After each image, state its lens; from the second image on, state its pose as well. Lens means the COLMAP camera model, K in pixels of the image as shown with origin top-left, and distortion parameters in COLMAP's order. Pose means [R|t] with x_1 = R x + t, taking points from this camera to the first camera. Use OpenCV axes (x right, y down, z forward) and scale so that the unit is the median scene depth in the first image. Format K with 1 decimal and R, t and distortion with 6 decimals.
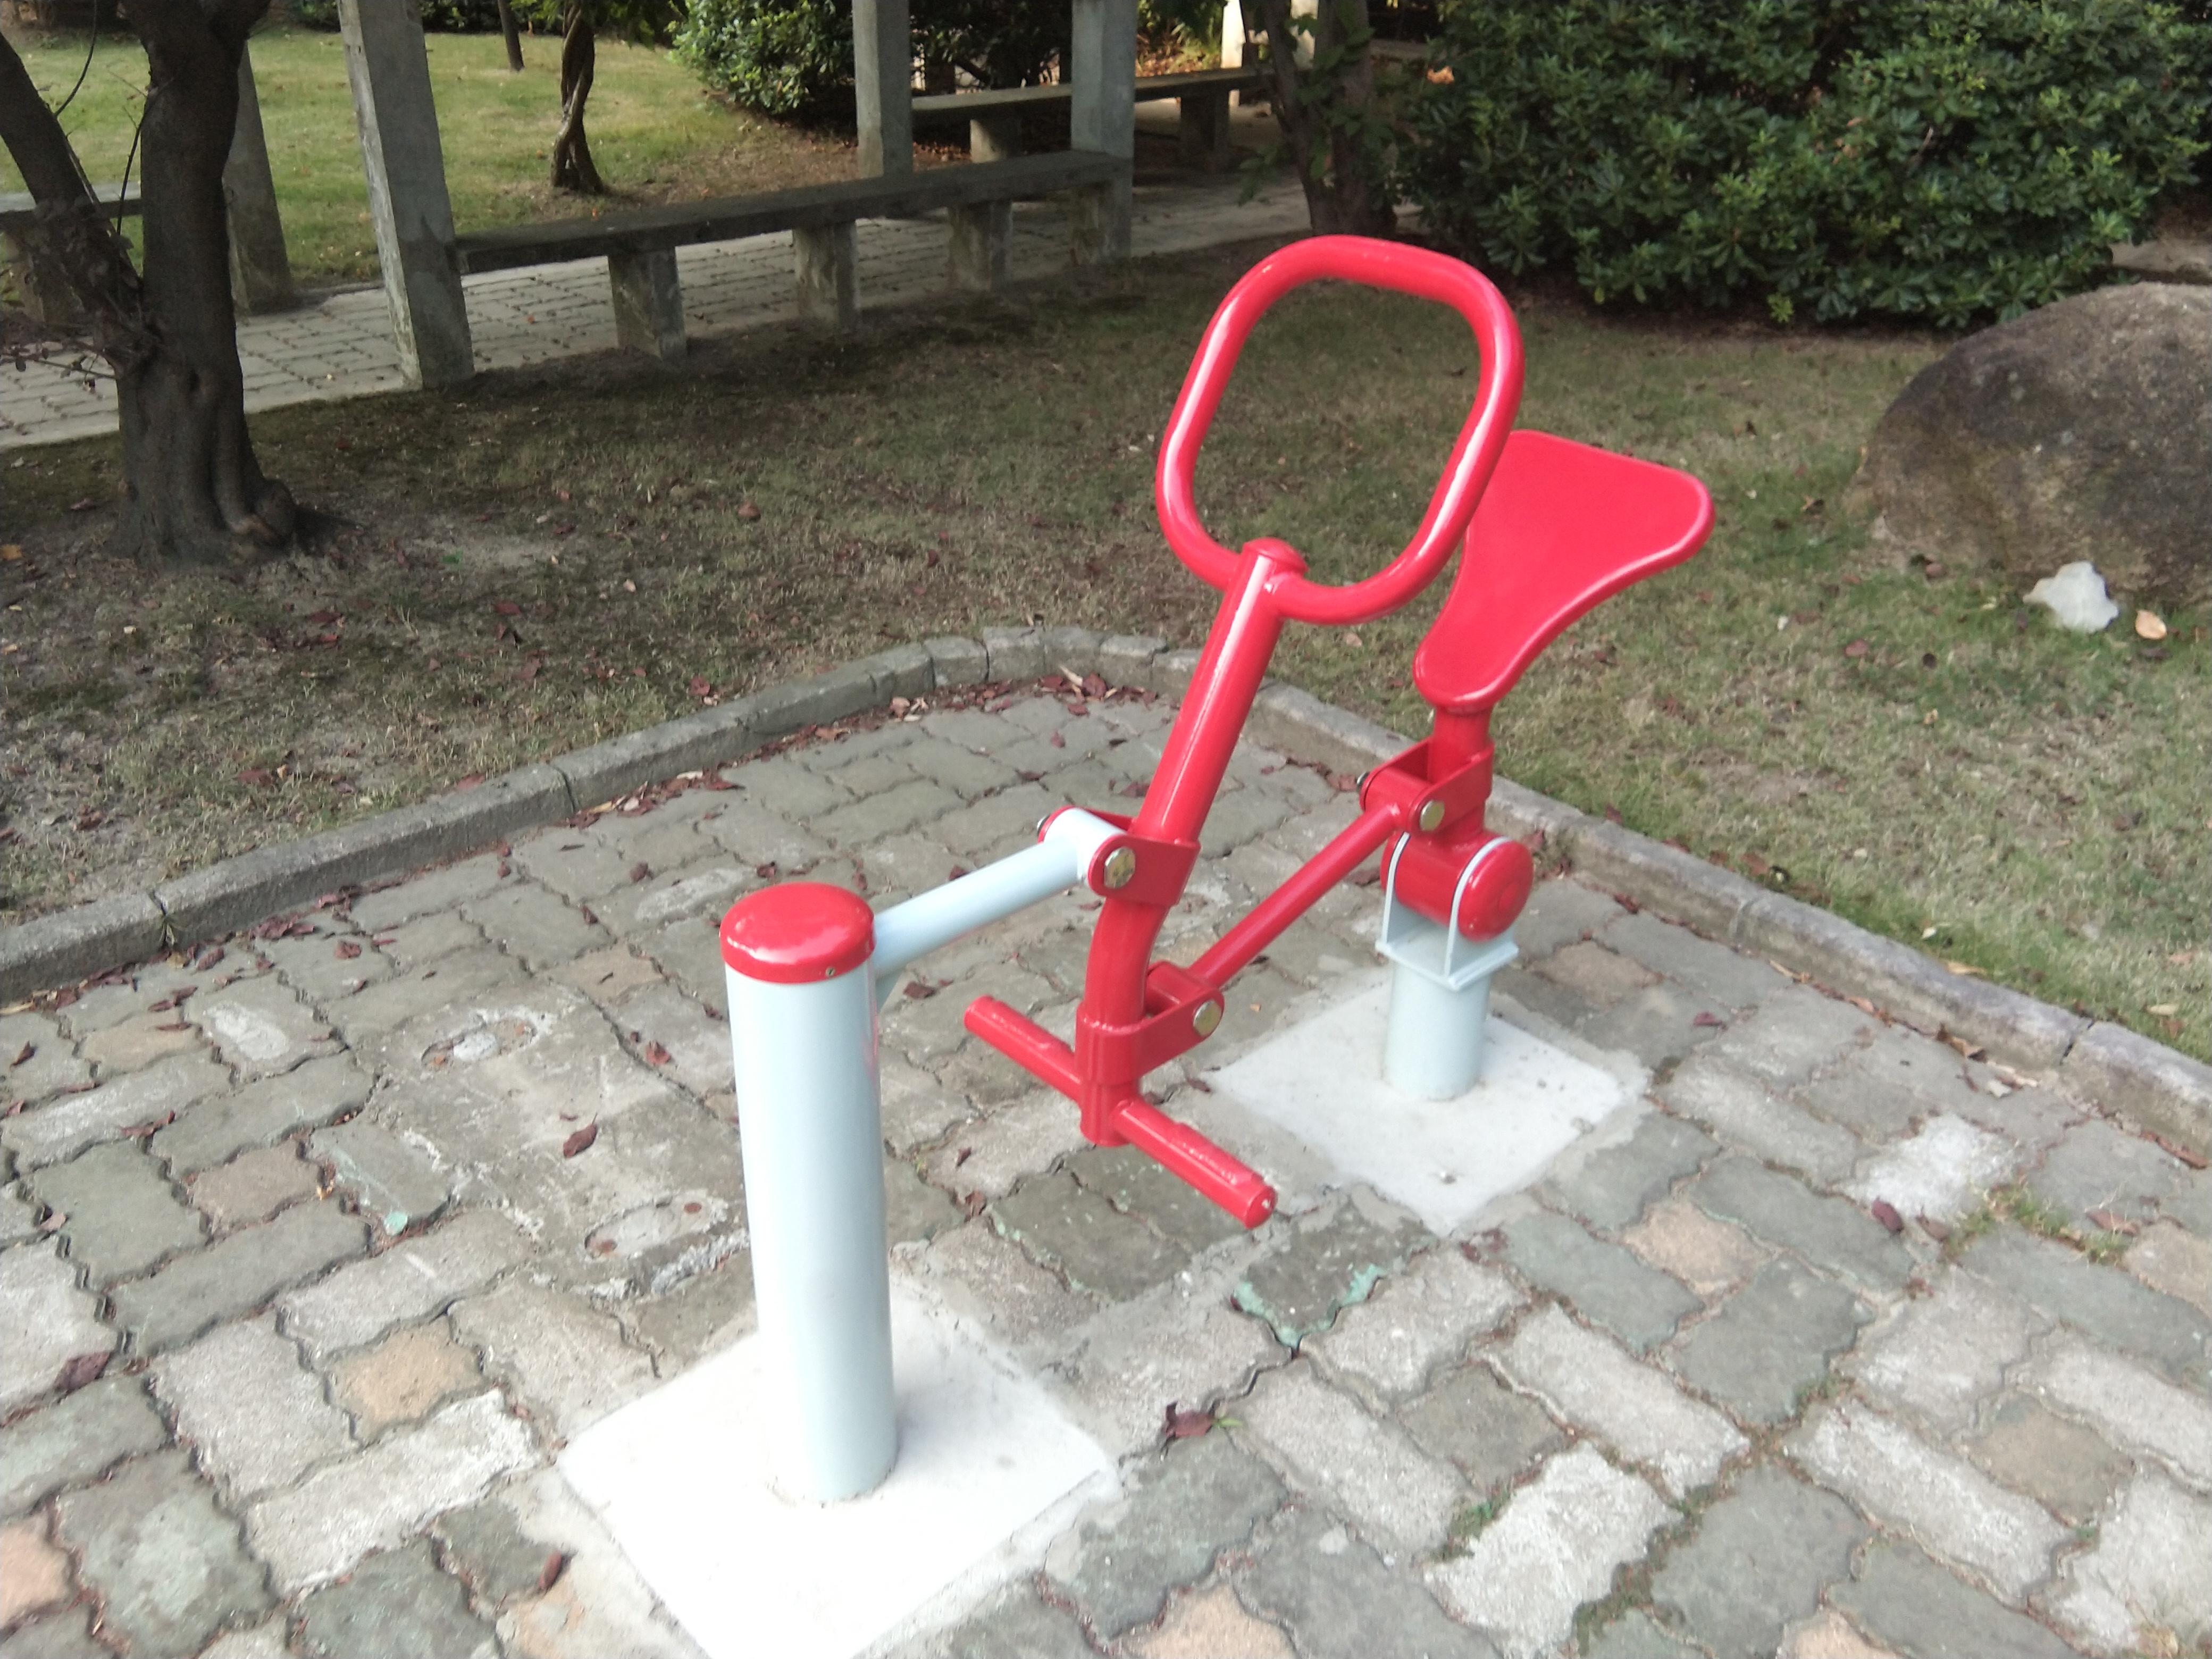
lens RADIAL K [[1763.8, 0, 1101.4], [0, 1763.8, 782.0], [0, 0, 1]] dist [0.101416, -0.153061]
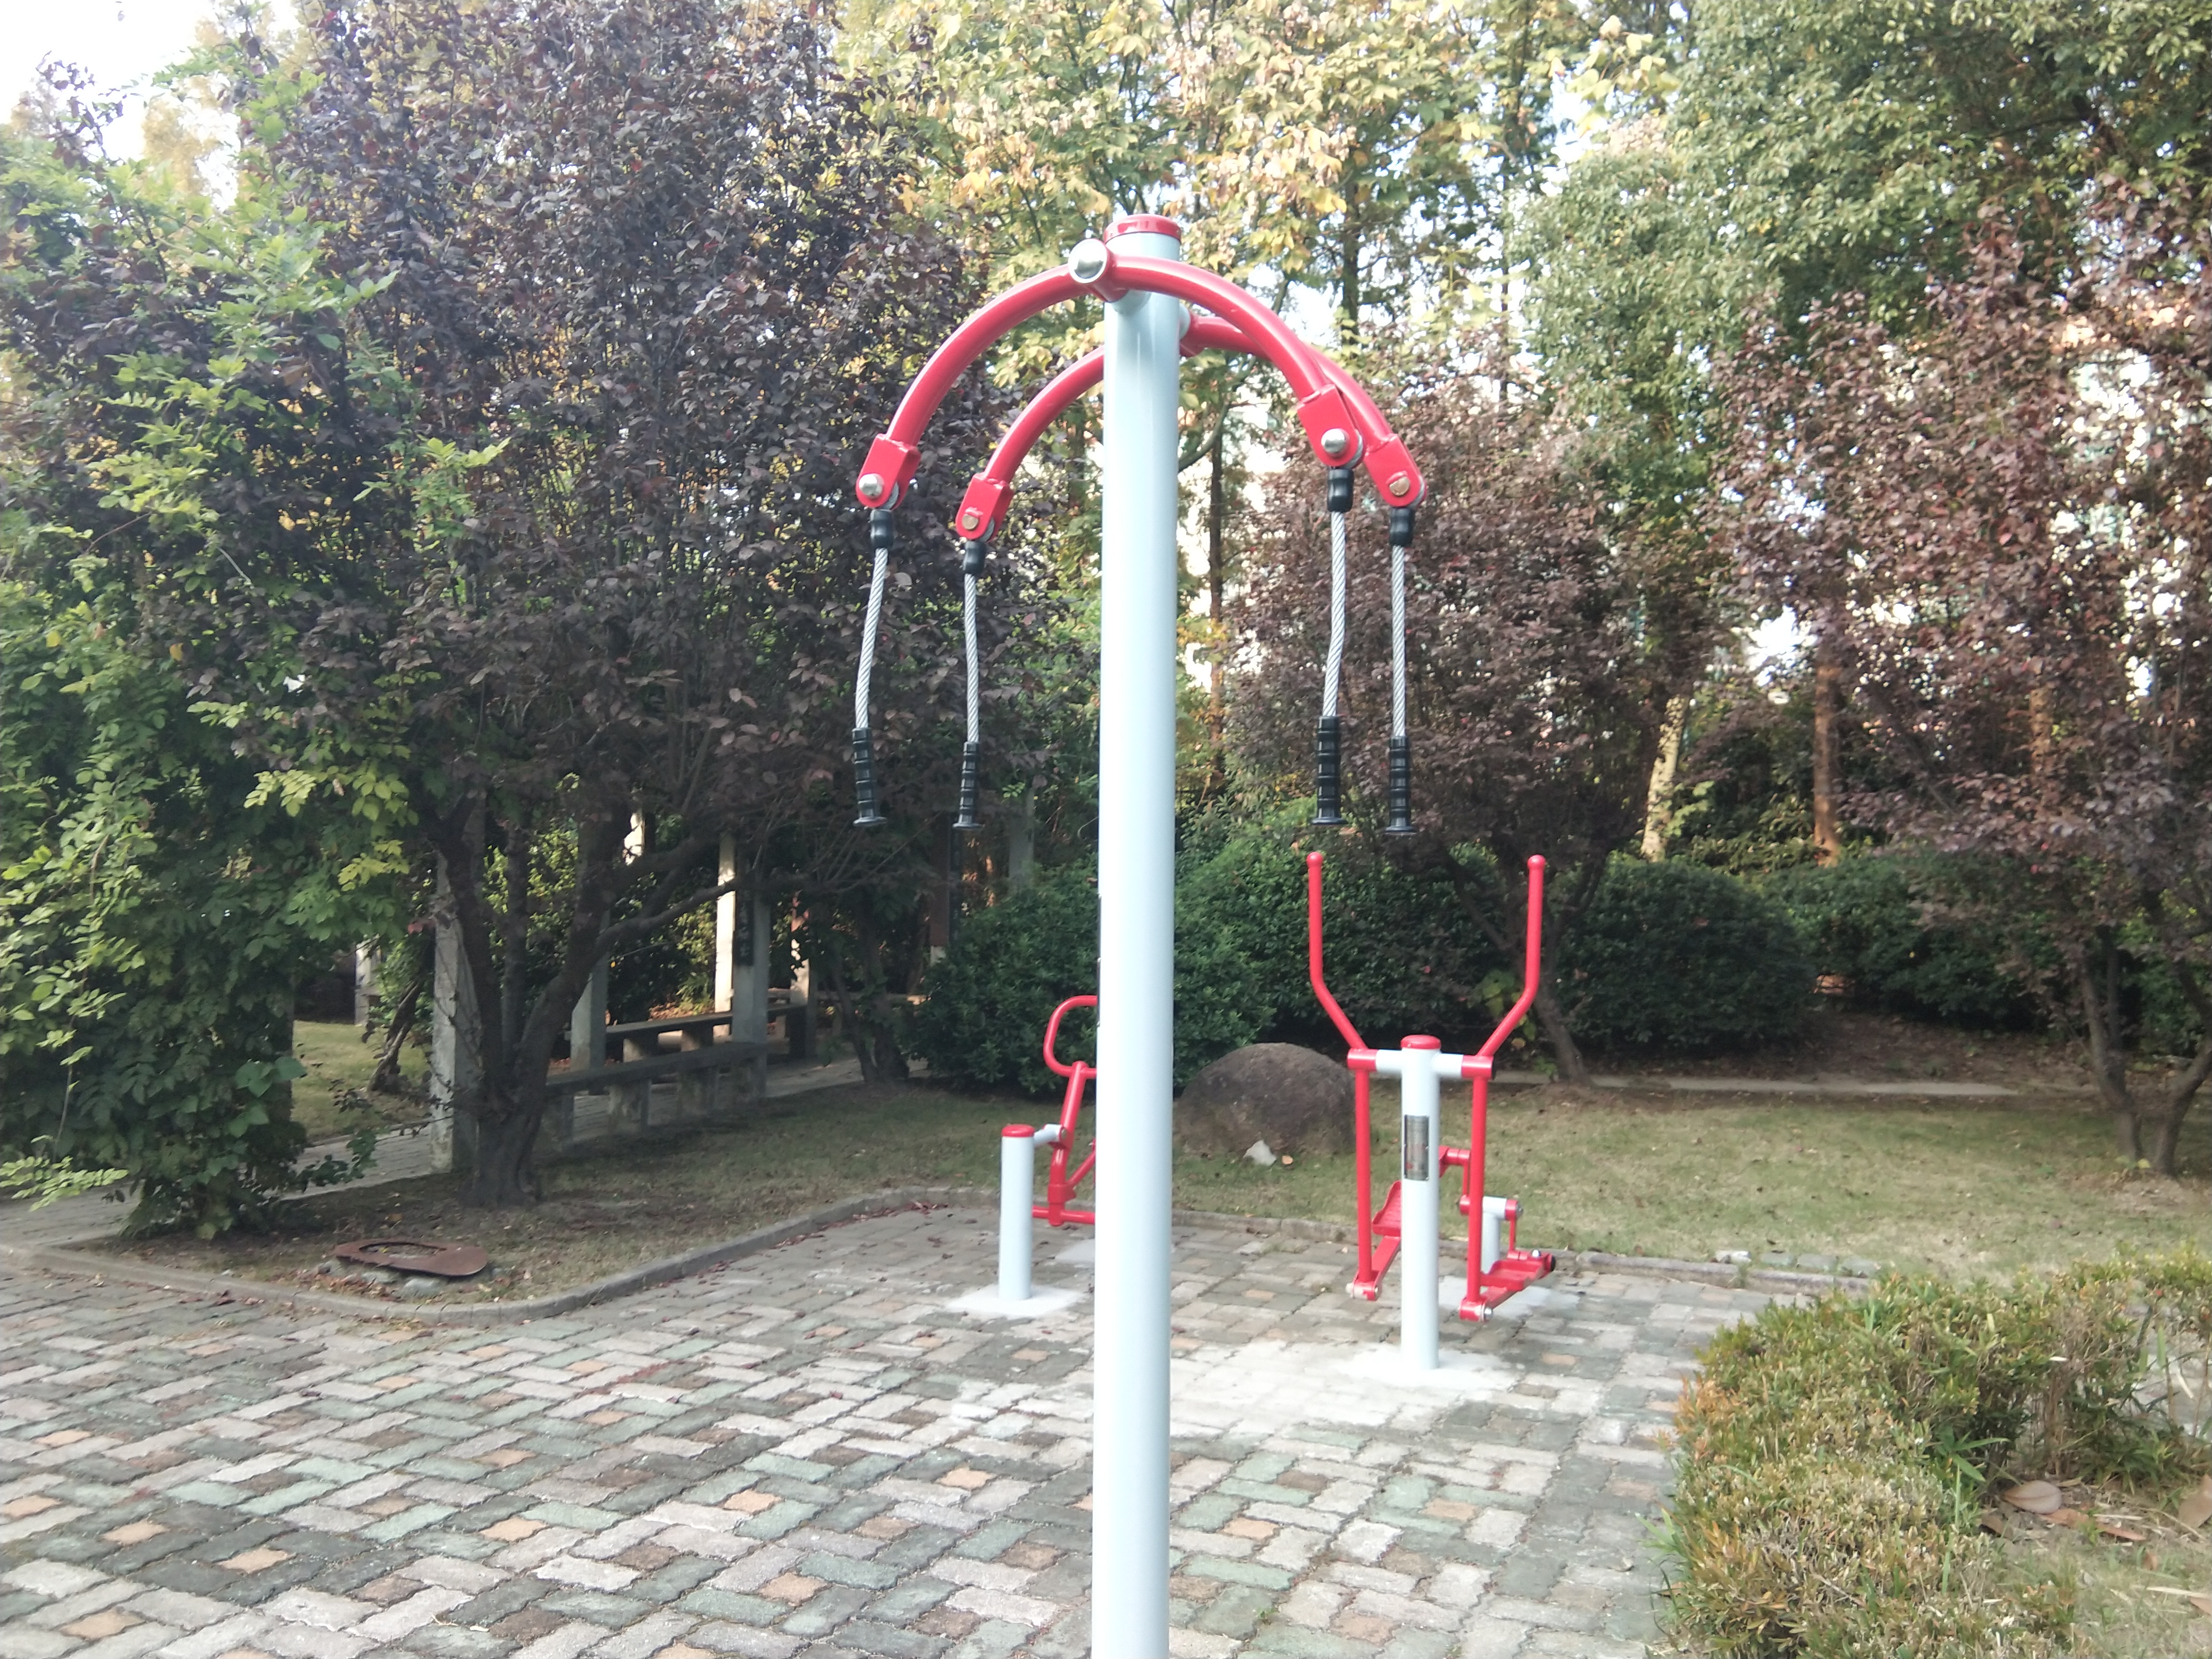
lens RADIAL K [[1757.9, 0, 1100.2], [0, 1757.9, 782.0], [0, 0, 1]] dist [0.149345, -0.264438]
pose [[0.916317, 0.012567, 0.400257, -0.749747], [0.189330, 0.867147, -0.460663, 0.596547], [-0.352871, 0.497894, 0.792202, -1.301035]]
